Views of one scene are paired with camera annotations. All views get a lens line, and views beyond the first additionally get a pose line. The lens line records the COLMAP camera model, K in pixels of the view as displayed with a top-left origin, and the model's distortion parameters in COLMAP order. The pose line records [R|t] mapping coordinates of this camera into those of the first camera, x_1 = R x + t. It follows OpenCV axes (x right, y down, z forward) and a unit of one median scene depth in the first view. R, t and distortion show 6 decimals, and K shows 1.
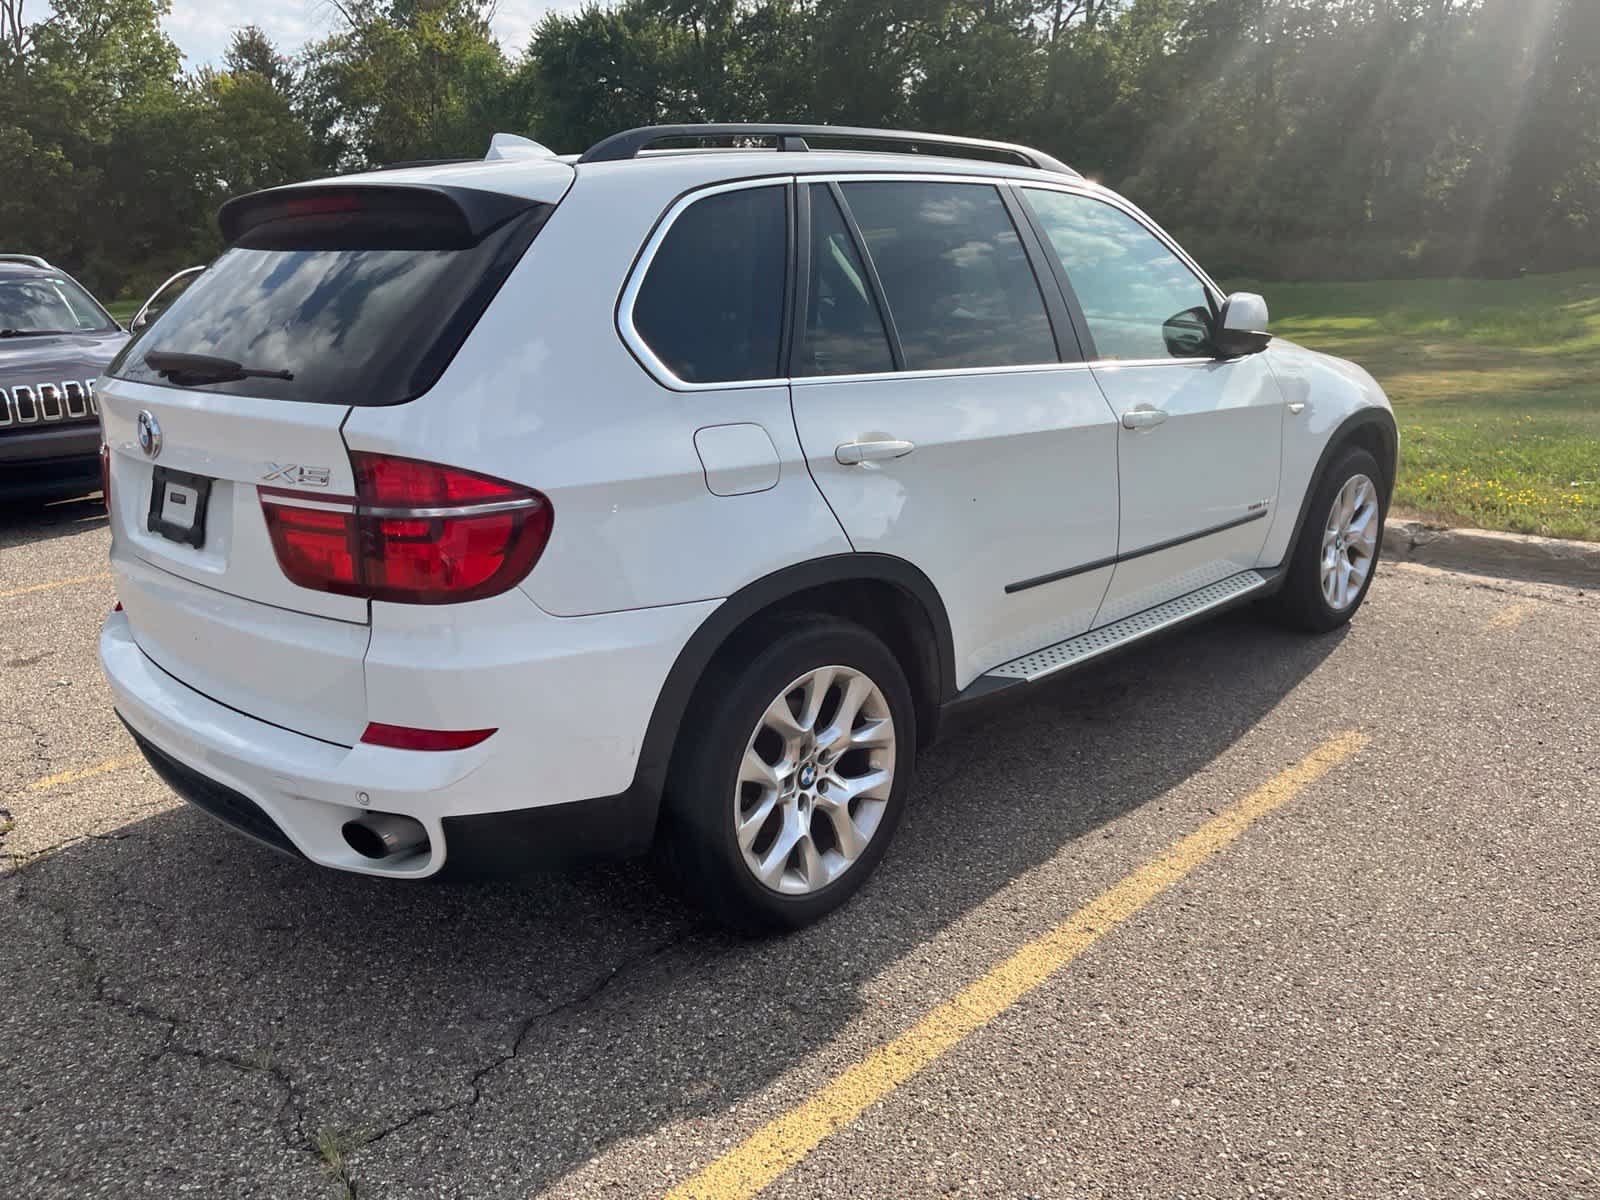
lens RADIAL K [[1198.8, 0, 789.4], [0, 1198.8, 627.2], [0, 0, 1]] dist [0.085079, -0.118709]
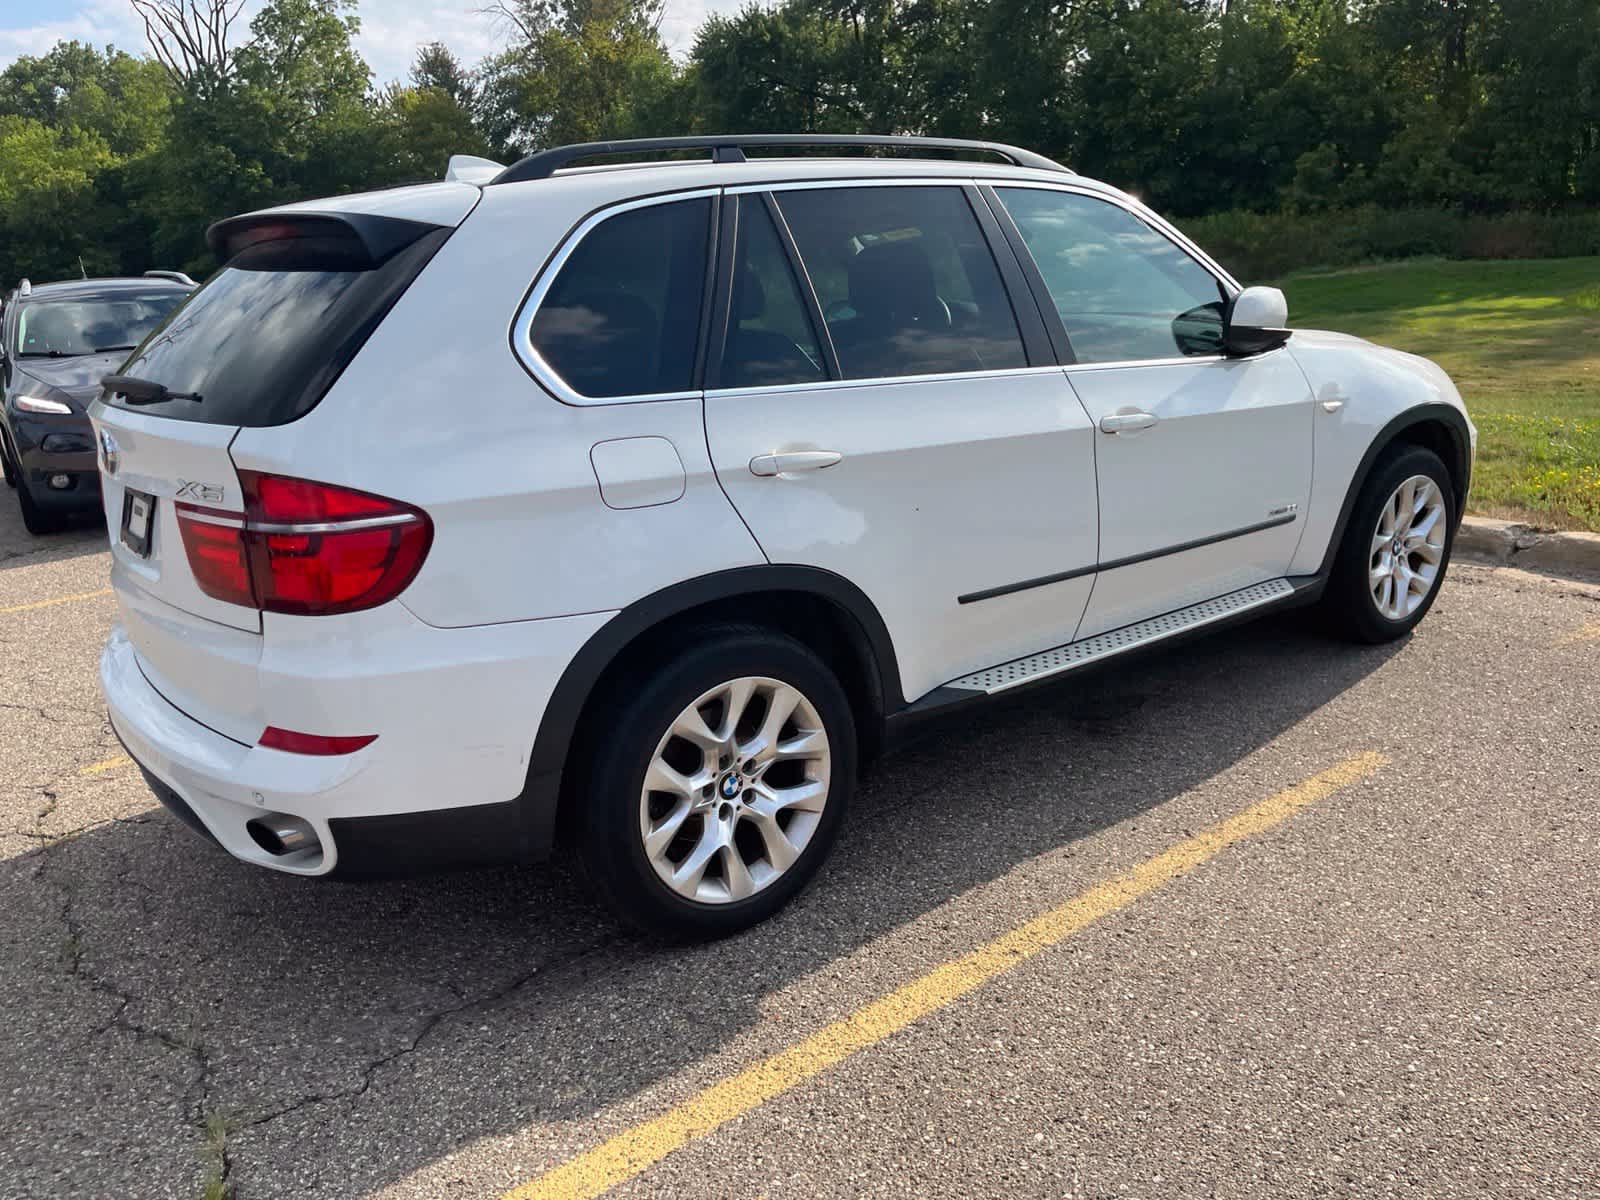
lens RADIAL K [[1198.8, 0, 787.2], [0, 1198.8, 625.6], [0, 0, 1]] dist [0.085079, -0.118709]
pose [[0.990912, 0.012080, -0.133971, 0.196500], [-0.011530, 0.999922, 0.004878, -0.015661], [0.134019, -0.003289, 0.990973, 0.012122]]
